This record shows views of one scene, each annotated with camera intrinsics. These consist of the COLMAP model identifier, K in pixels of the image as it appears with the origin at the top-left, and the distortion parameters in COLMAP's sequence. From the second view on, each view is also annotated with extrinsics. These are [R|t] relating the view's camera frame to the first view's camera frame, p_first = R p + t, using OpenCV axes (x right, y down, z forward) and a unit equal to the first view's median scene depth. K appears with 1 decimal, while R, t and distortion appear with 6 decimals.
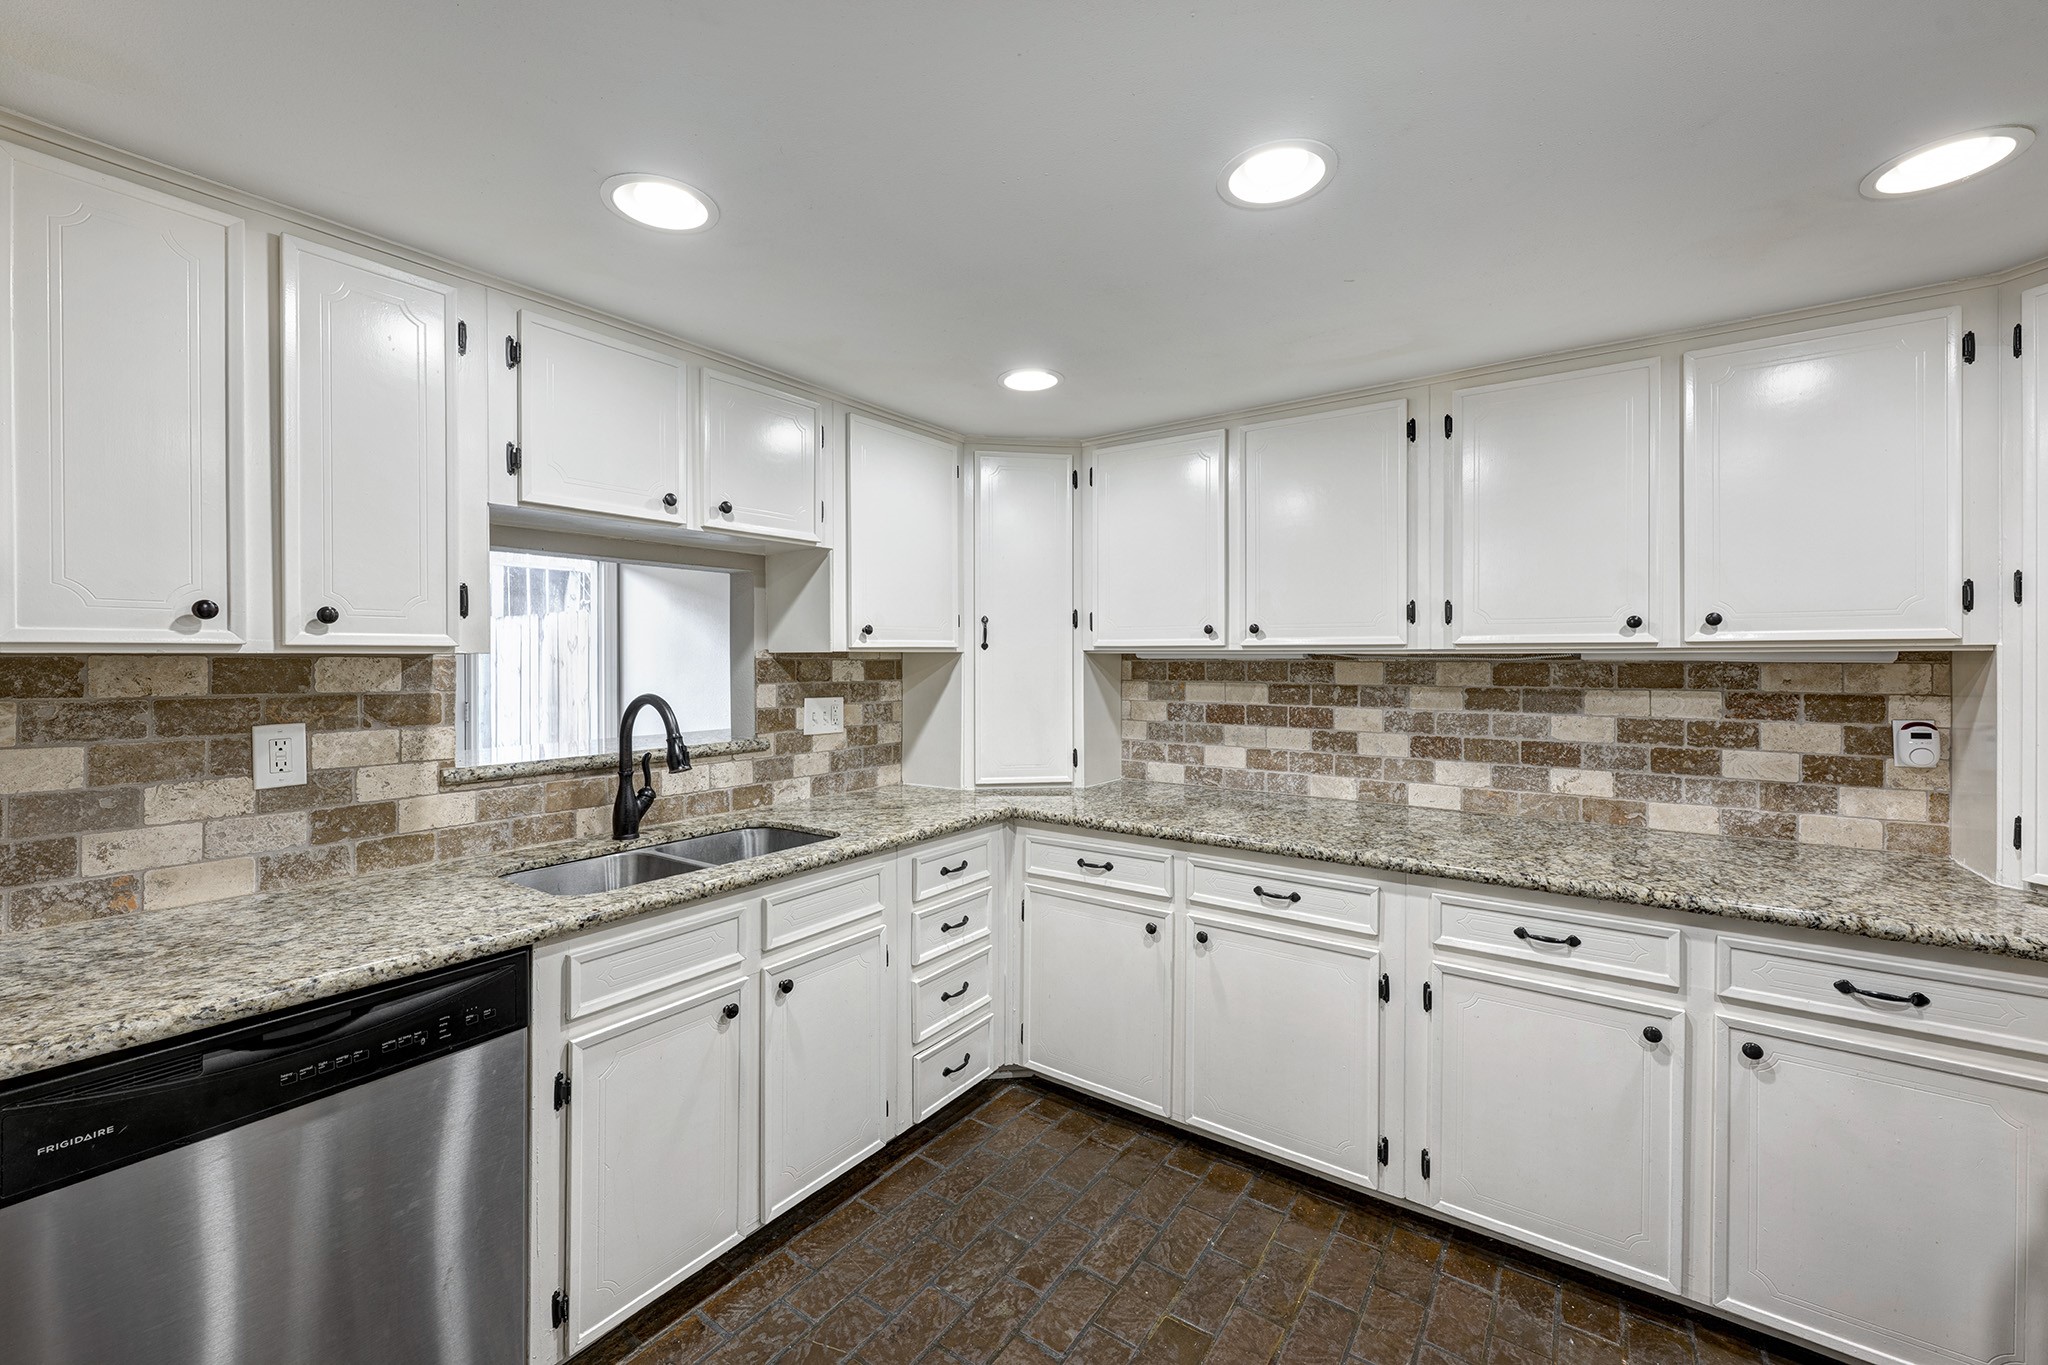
lens RADIAL K [[810.6, 0, 1019.9], [0, 810.6, 670.7], [0, 0, 1]] dist [-0.004680, 0.000295]
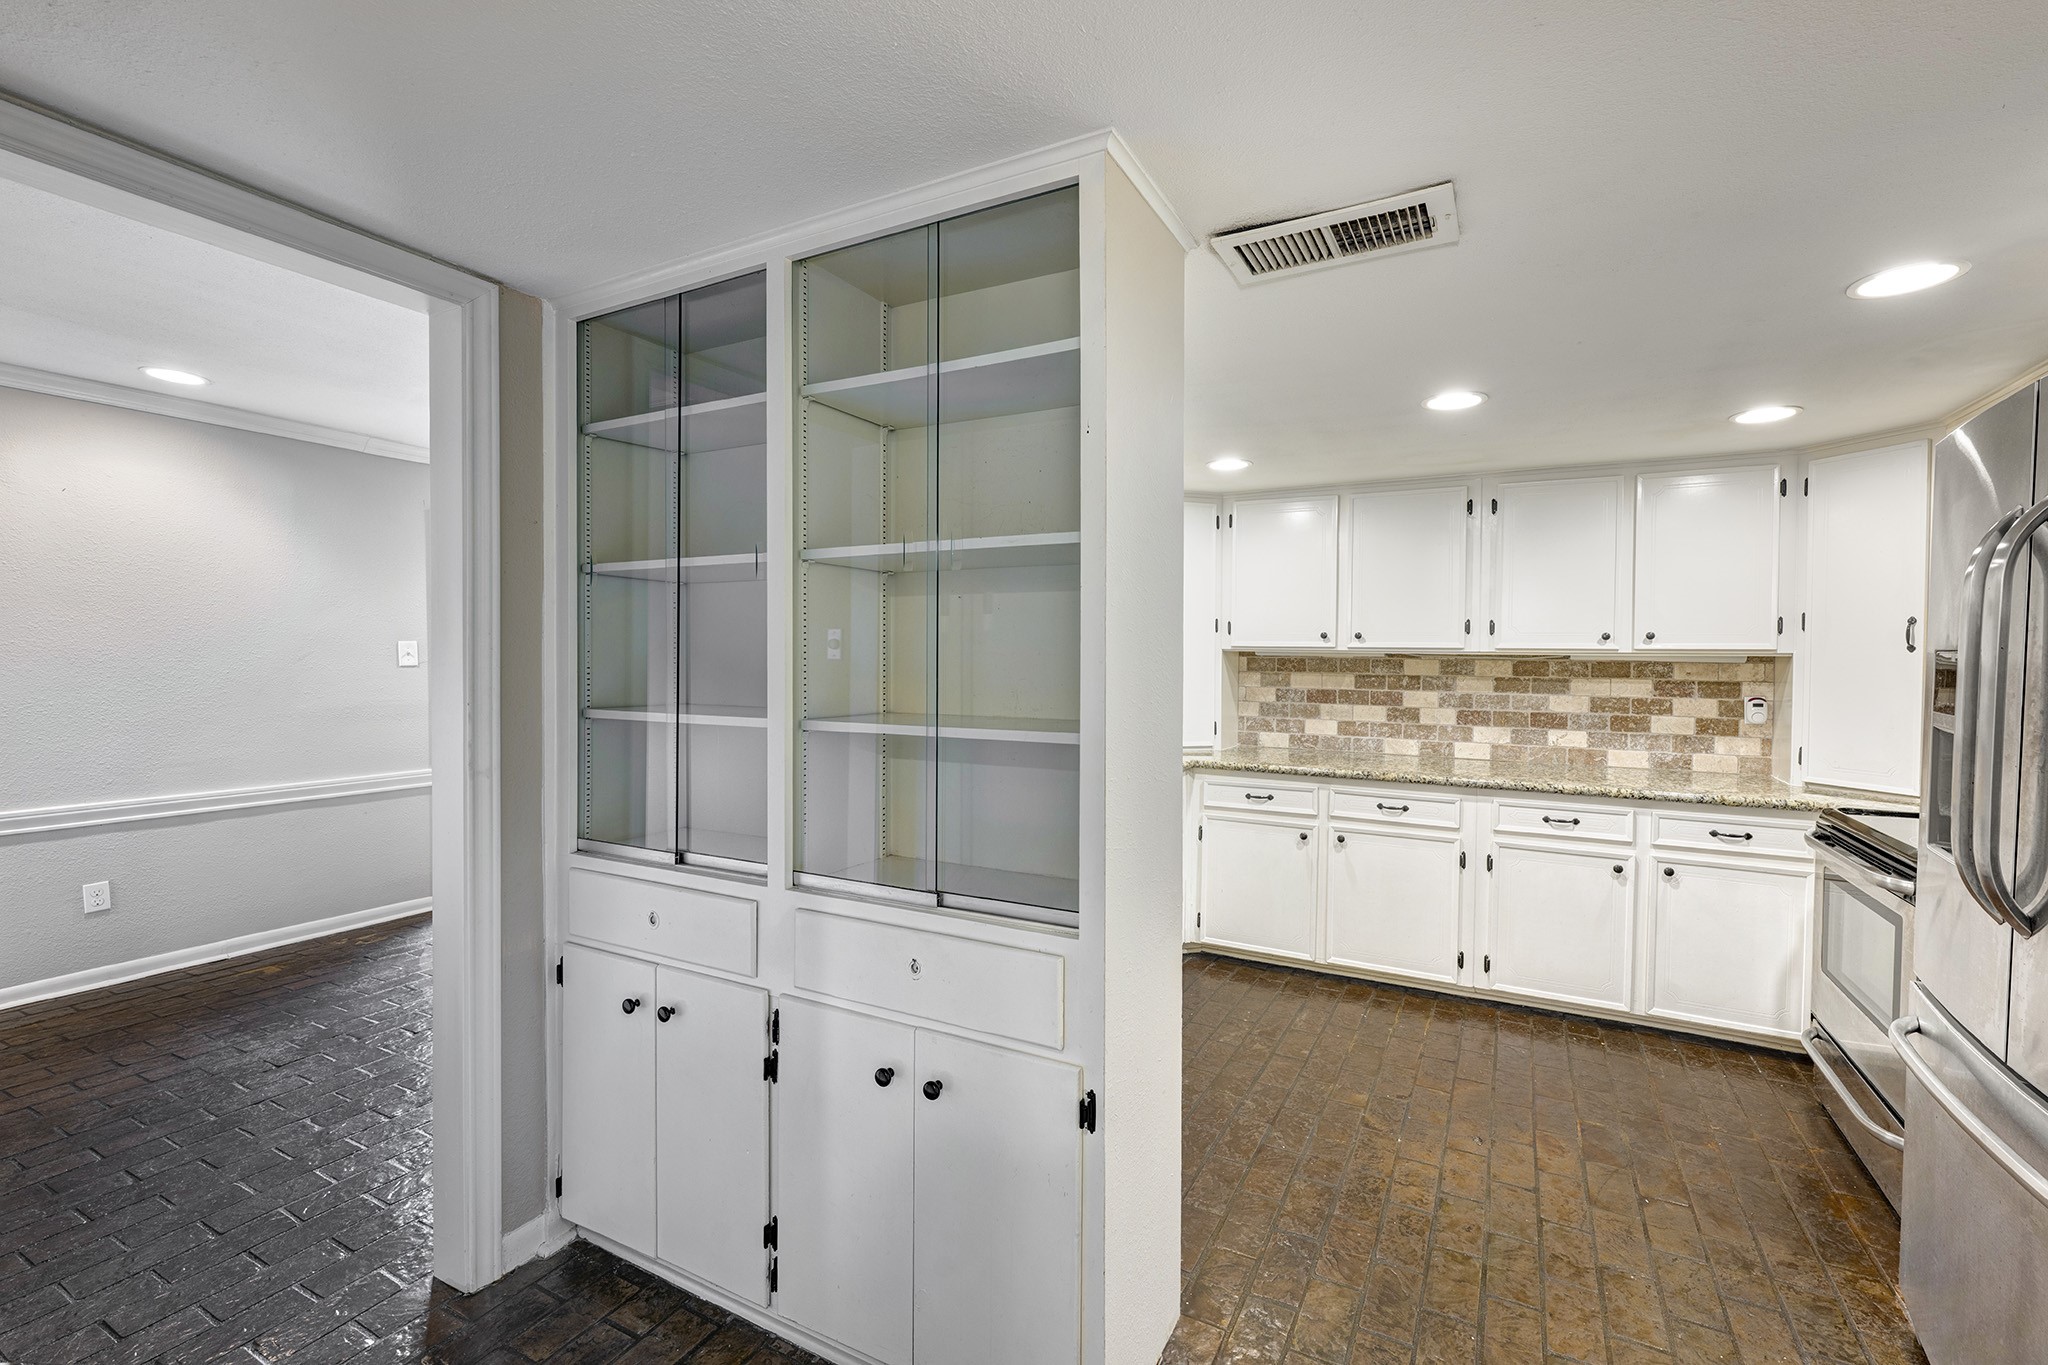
lens RADIAL K [[894.0, 0, 1029.1], [0, 894.0, 681.6], [0, 0, 1]] dist [-0.007825, -0.000259]
pose [[0.991872, 0.006240, 0.127083, -0.587674], [-0.008408, 0.999828, 0.016536, 0.010421], [-0.126958, -0.017471, 0.991754, -0.602638]]
